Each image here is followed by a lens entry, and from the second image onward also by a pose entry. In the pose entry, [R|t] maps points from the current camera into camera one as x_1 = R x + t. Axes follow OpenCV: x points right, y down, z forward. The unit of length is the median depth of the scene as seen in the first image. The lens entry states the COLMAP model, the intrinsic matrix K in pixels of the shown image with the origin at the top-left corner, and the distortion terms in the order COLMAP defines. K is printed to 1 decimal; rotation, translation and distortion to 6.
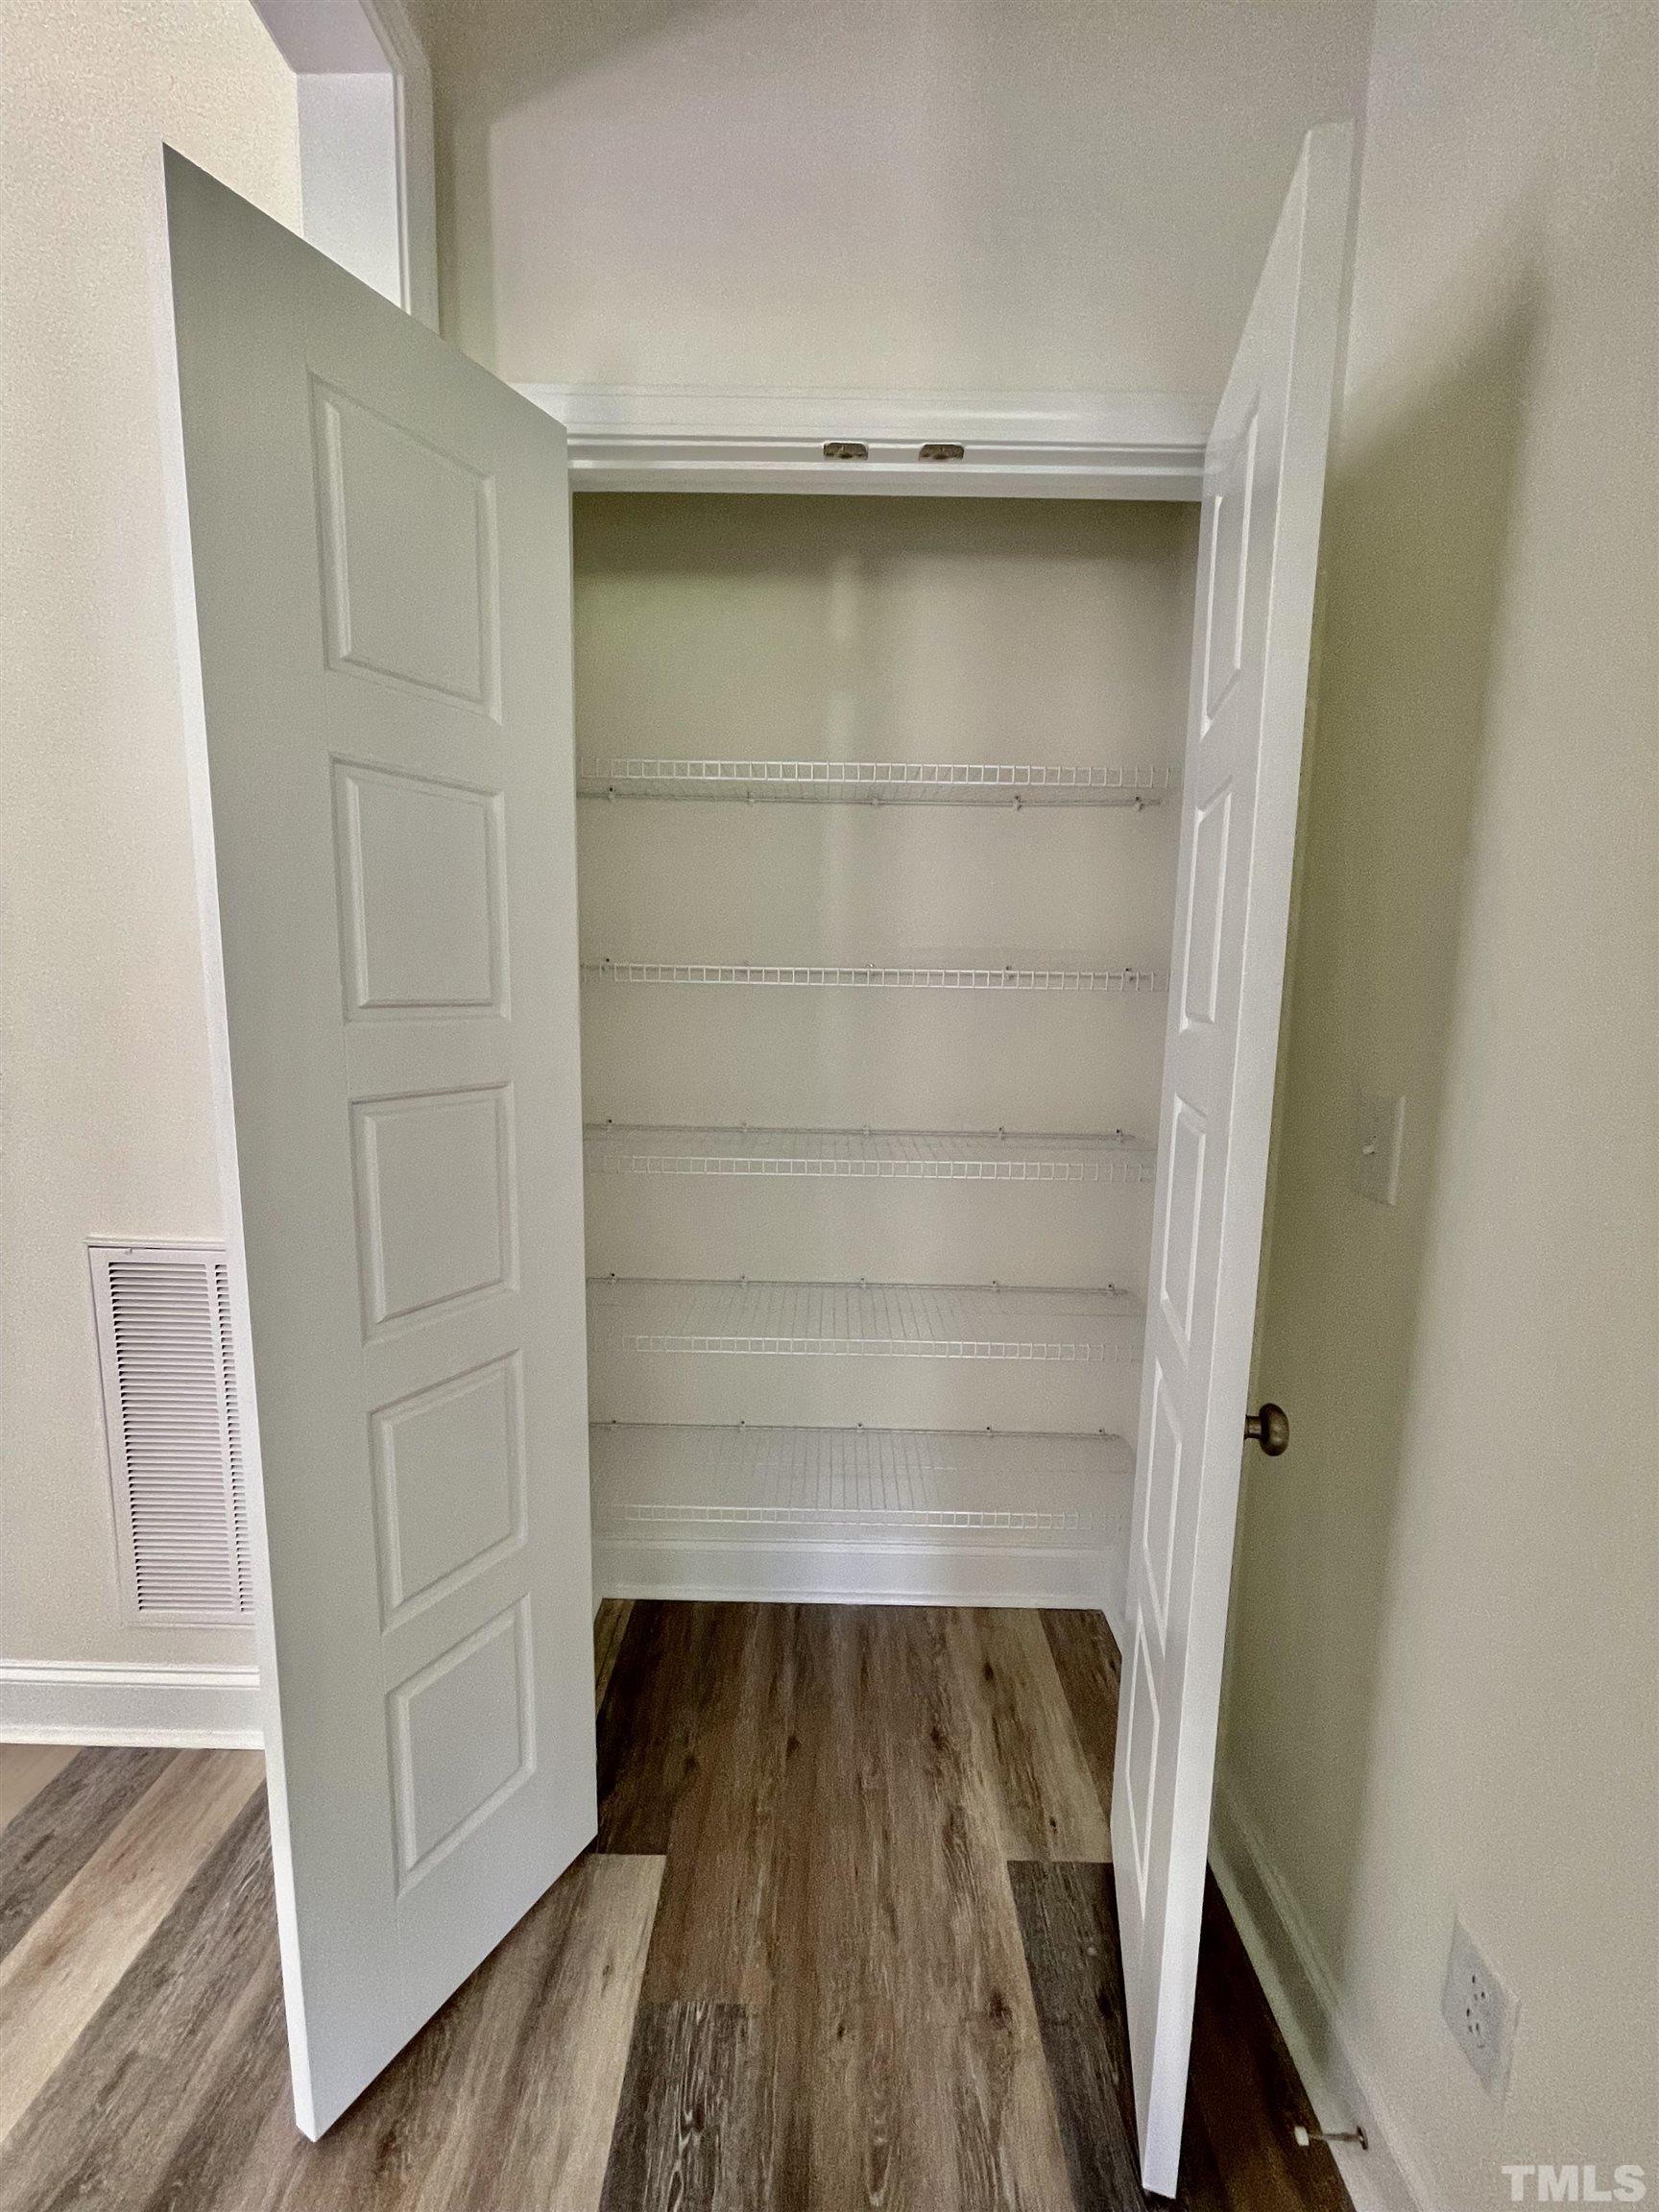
lens RADIAL K [[889.9, 0, 832.2], [0, 889.9, 1098.5], [0, 0, 1]] dist [0.006709, -0.001871]
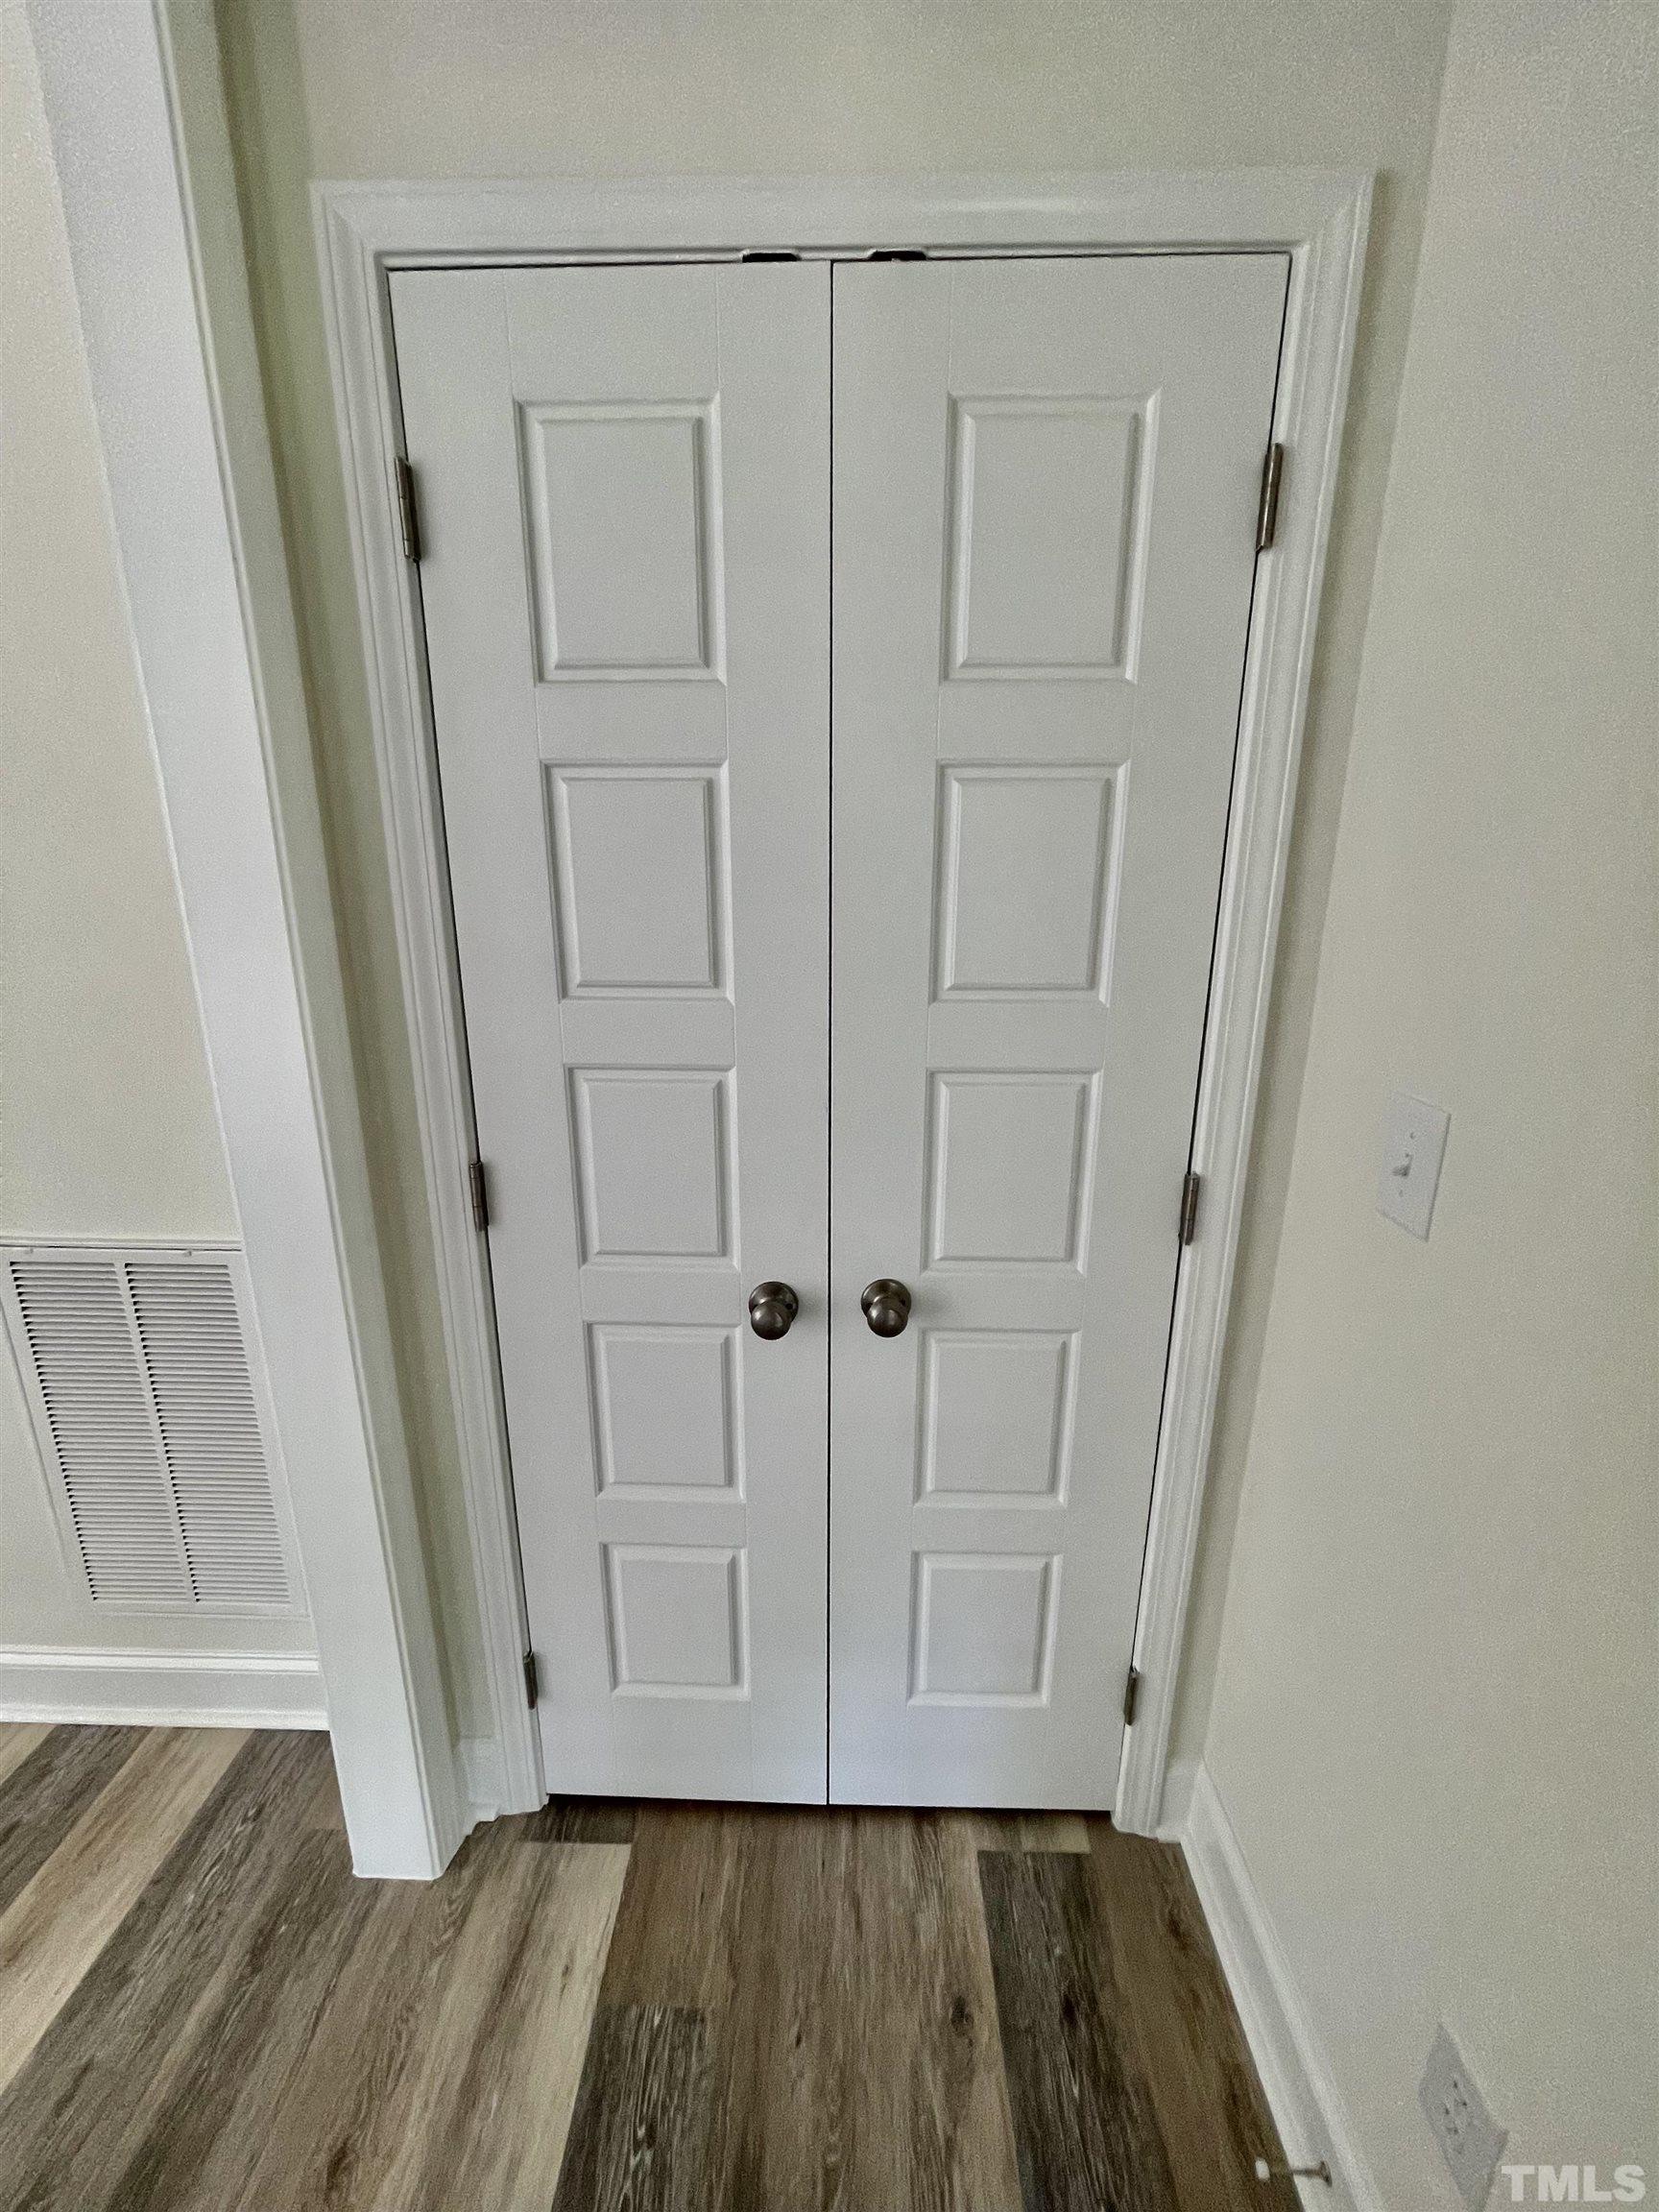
lens RADIAL K [[889.9, 0, 830.0], [0, 889.9, 1102.4], [0, 0, 1]] dist [0.006709, -0.001871]
pose [[0.999773, -0.008008, -0.019760, 0.069678], [0.010473, 0.991720, 0.127993, -0.108842], [0.018572, -0.128171, 0.991578, 0.146810]]
